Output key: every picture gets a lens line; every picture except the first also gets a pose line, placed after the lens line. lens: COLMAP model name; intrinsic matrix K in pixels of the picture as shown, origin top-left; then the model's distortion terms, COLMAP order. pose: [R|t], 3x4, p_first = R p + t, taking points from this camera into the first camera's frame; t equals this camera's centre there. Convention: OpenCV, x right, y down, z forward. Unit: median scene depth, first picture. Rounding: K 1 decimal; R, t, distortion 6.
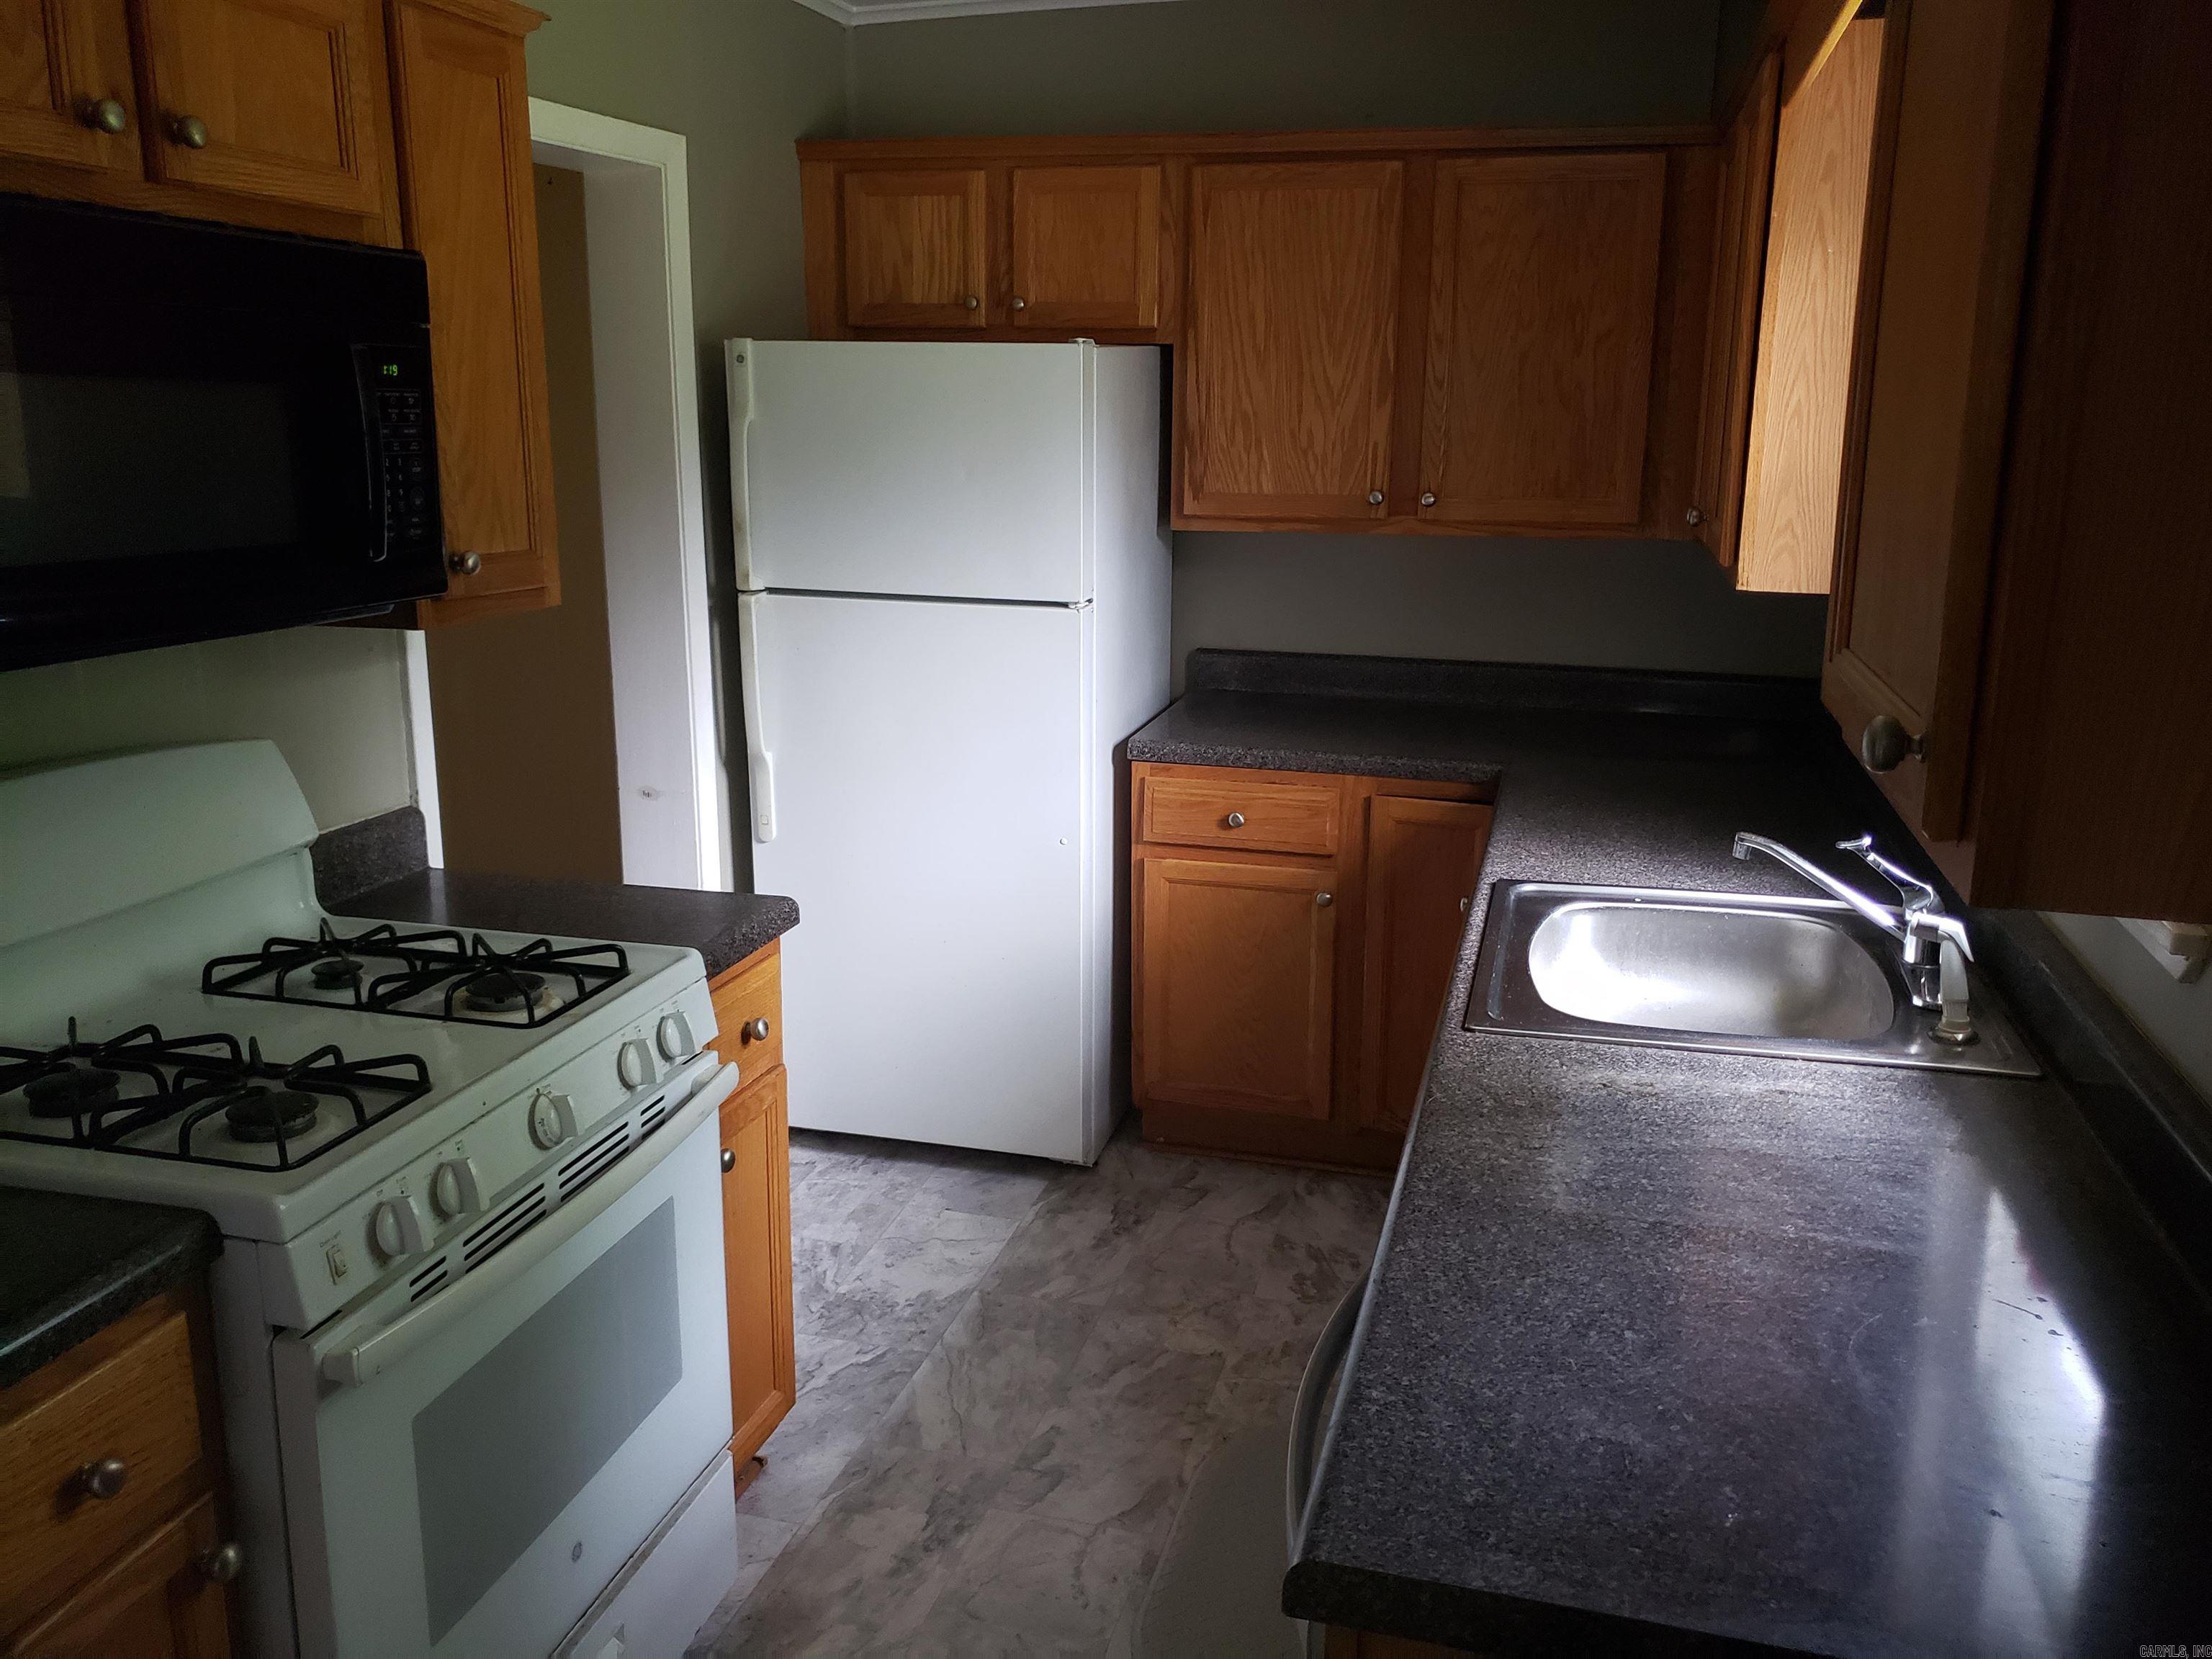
lens RADIAL K [[1687.3, 0, 1106.5], [0, 1687.3, 793.7], [0, 0, 1]] dist [-0.044261, 0.068640]
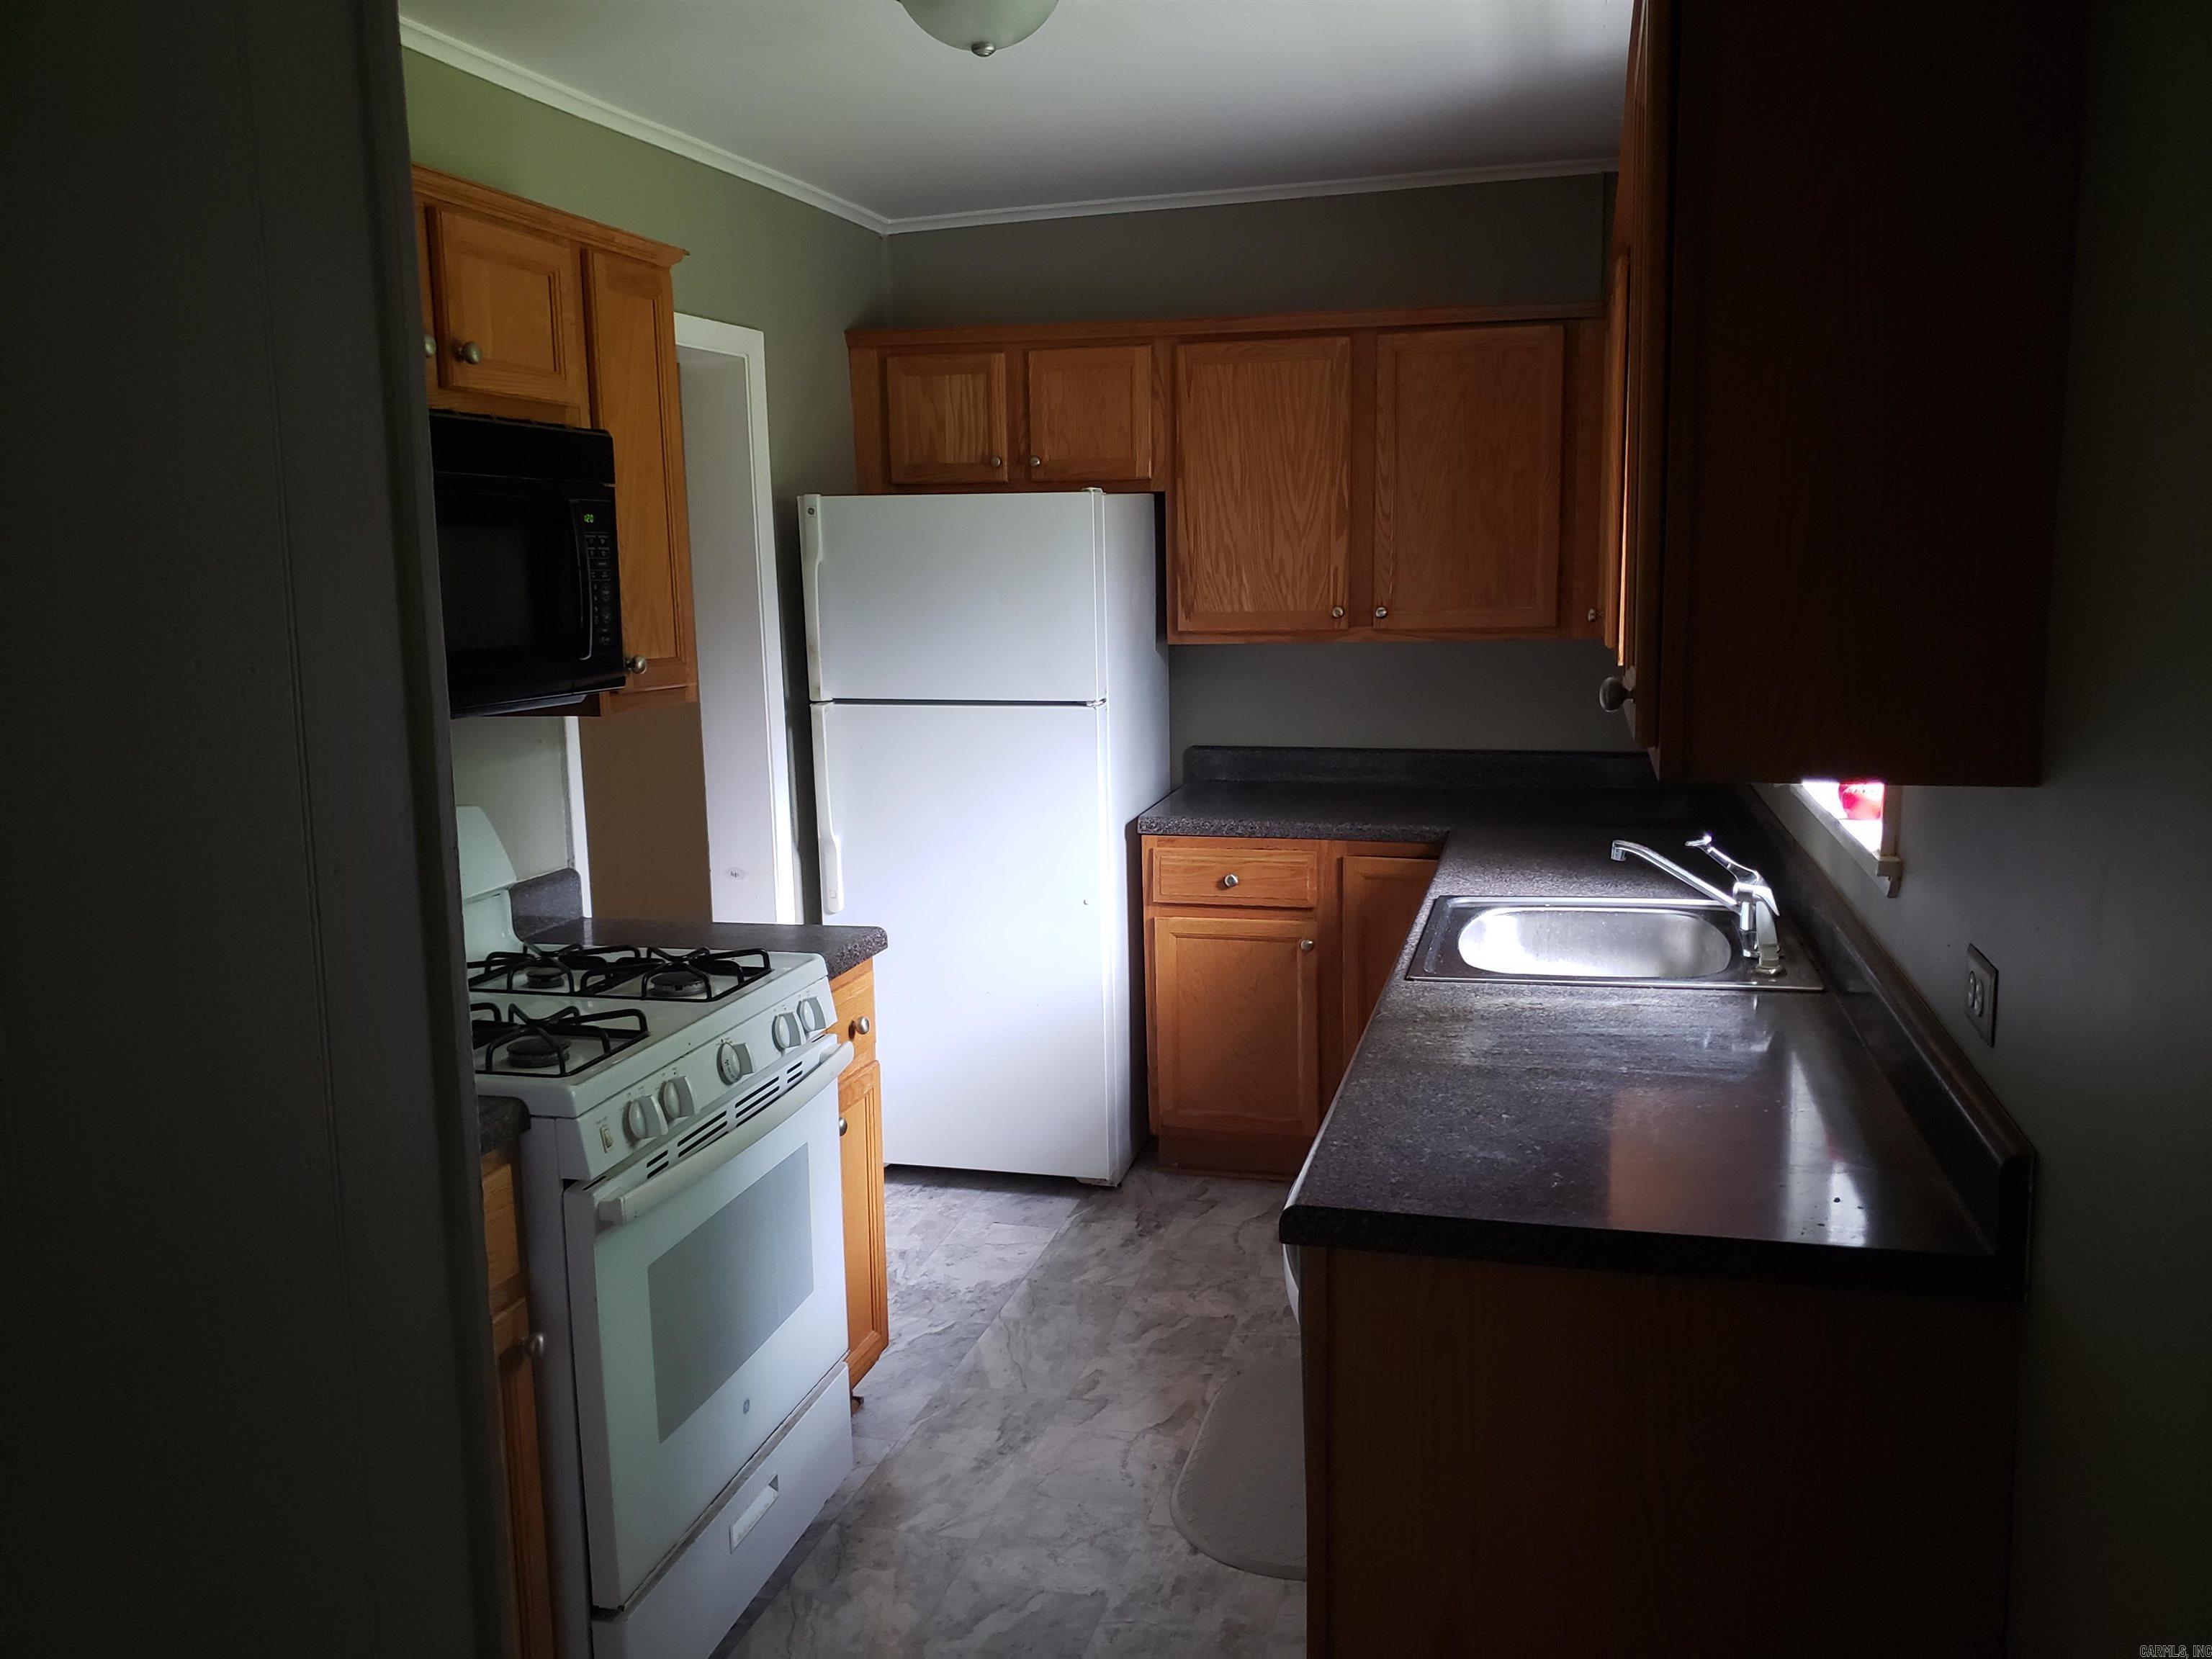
lens RADIAL K [[1683.7, 0, 1106.0], [0, 1683.7, 829.5], [0, 0, 1]] dist [0.005272, -0.011100]
pose [[0.999594, -0.027651, 0.006860, -0.021443], [0.028056, 0.997264, -0.068393, 0.067145], [-0.004950, 0.068558, 0.997635, -0.224026]]
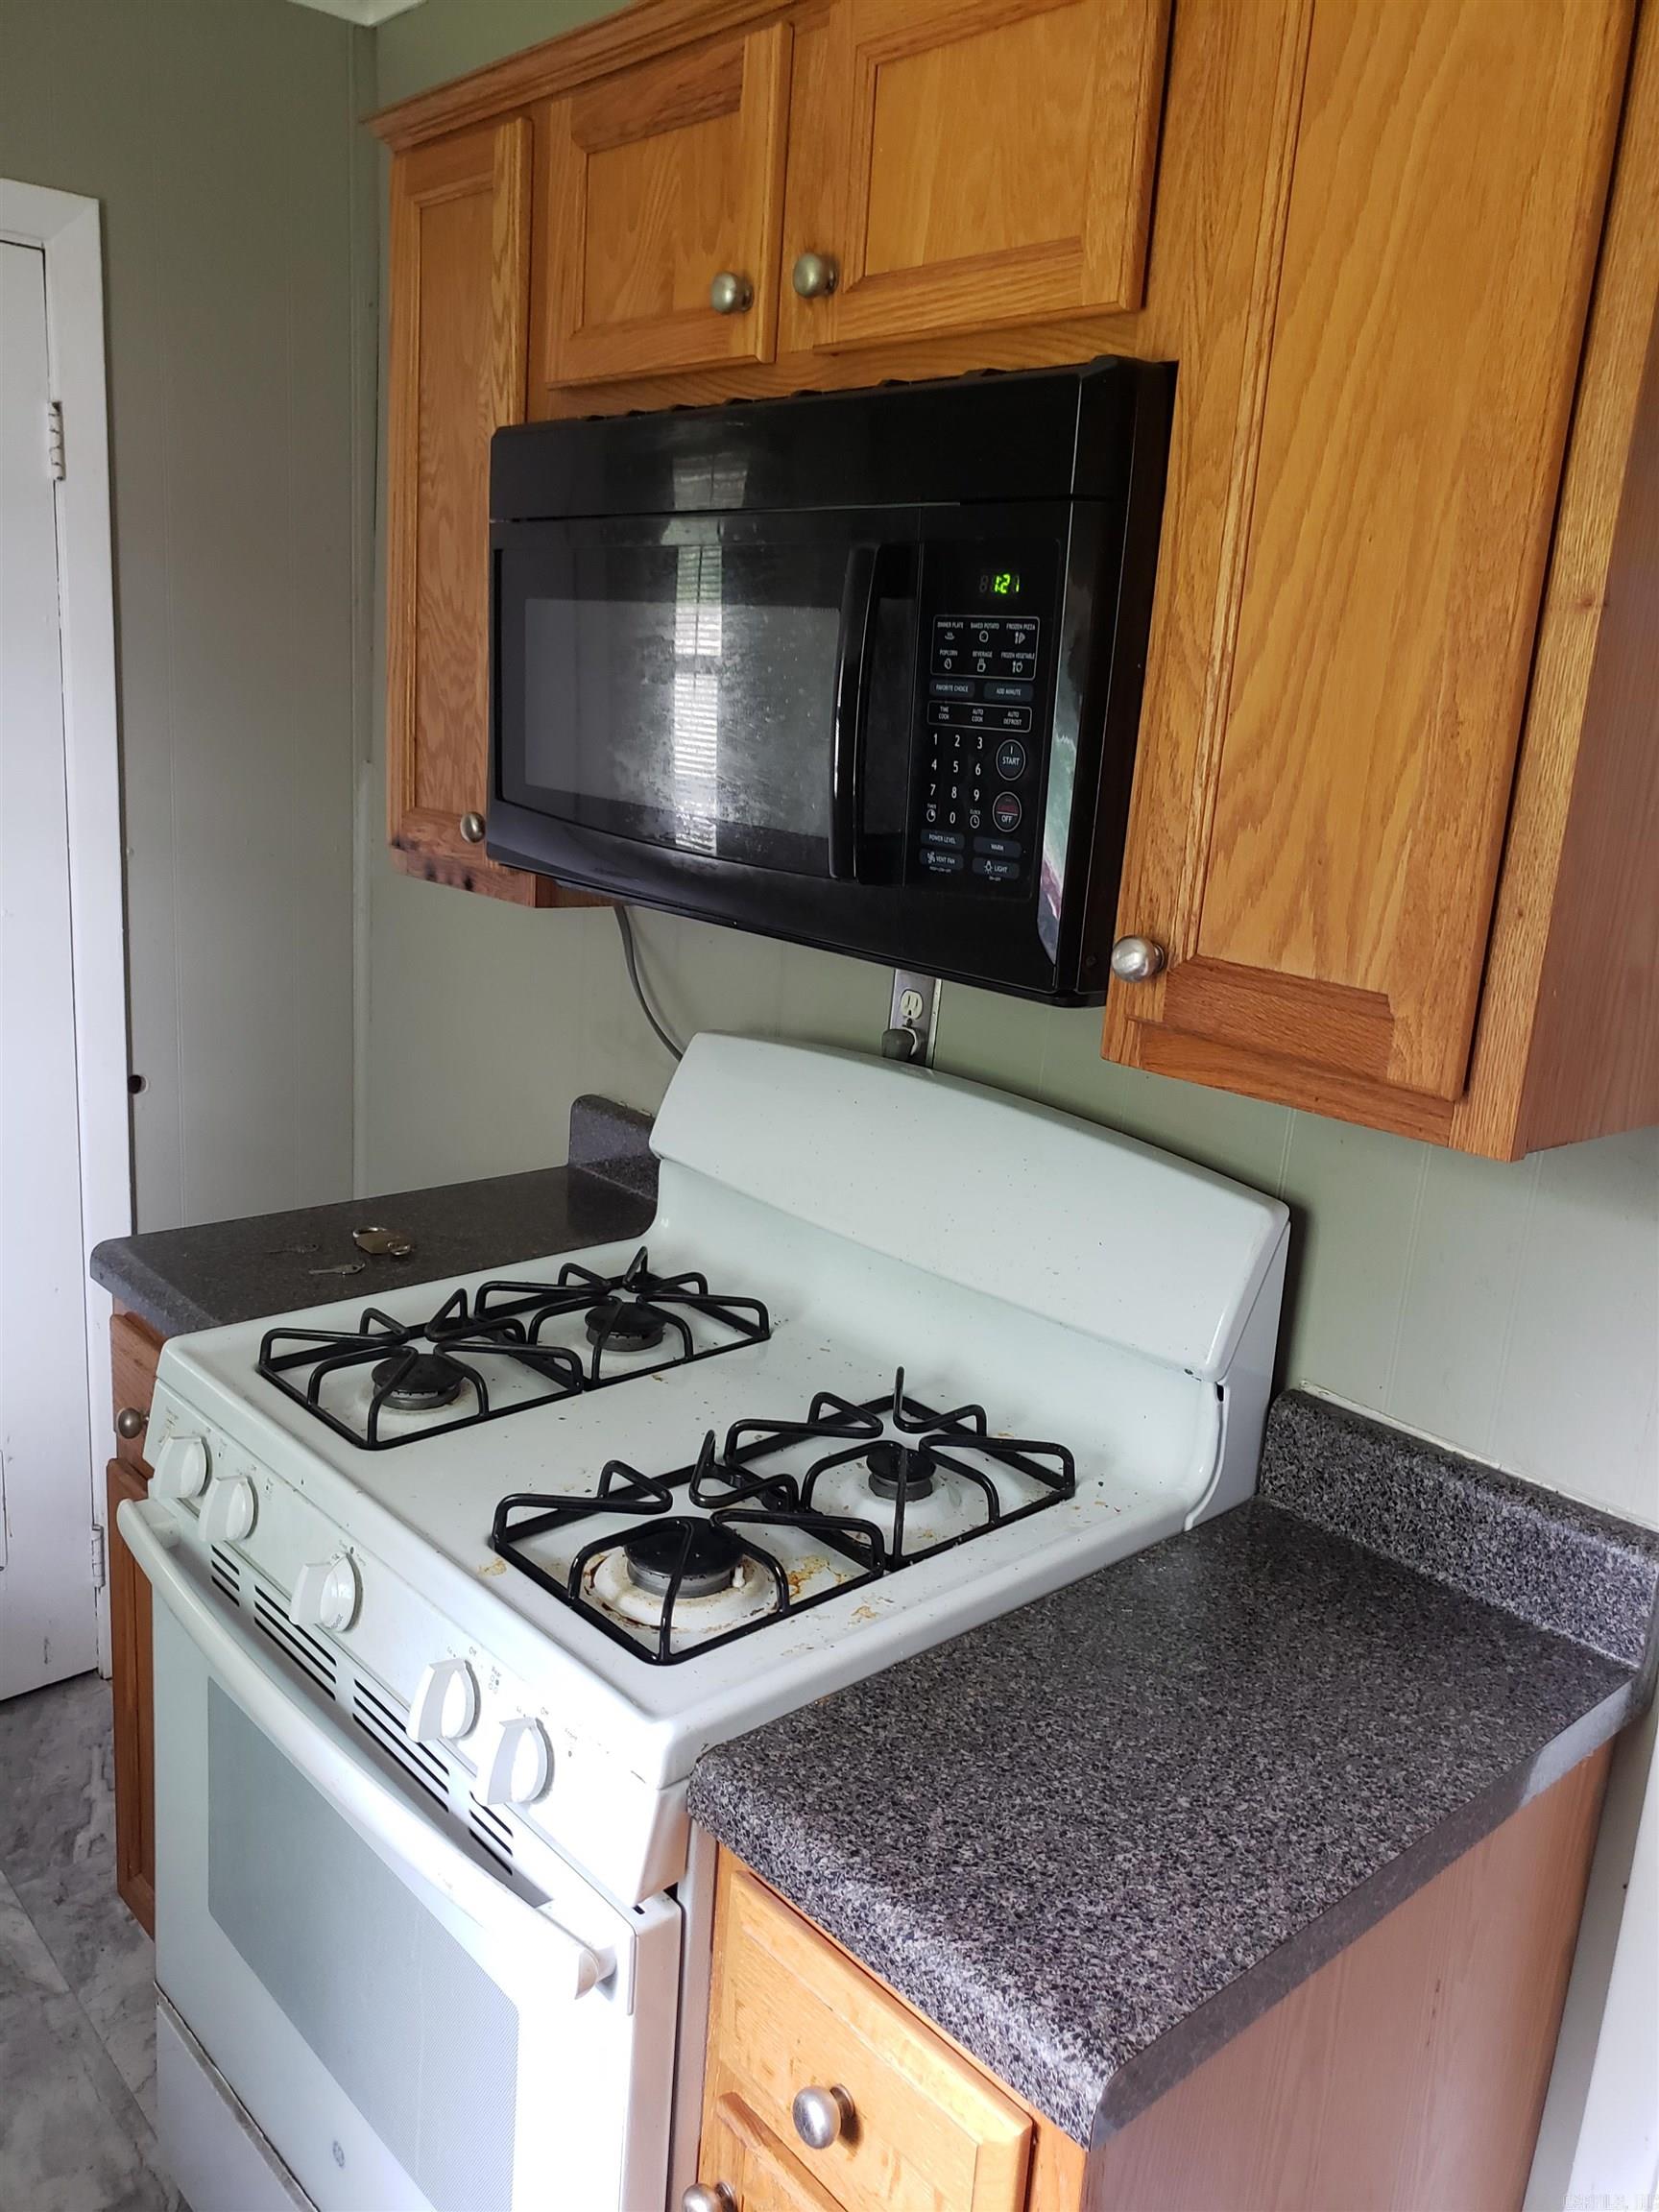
lens RADIAL K [[1683.7, 0, 829.5], [0, 1683.7, 1106.0], [0, 0, 1]] dist [0.005272, -0.011100]
pose [[-0.528720, 0.160237, -0.833534, 0.080182], [-0.256037, 0.906168, 0.336608, -0.184718], [0.809259, 0.391387, -0.438082, 0.873205]]
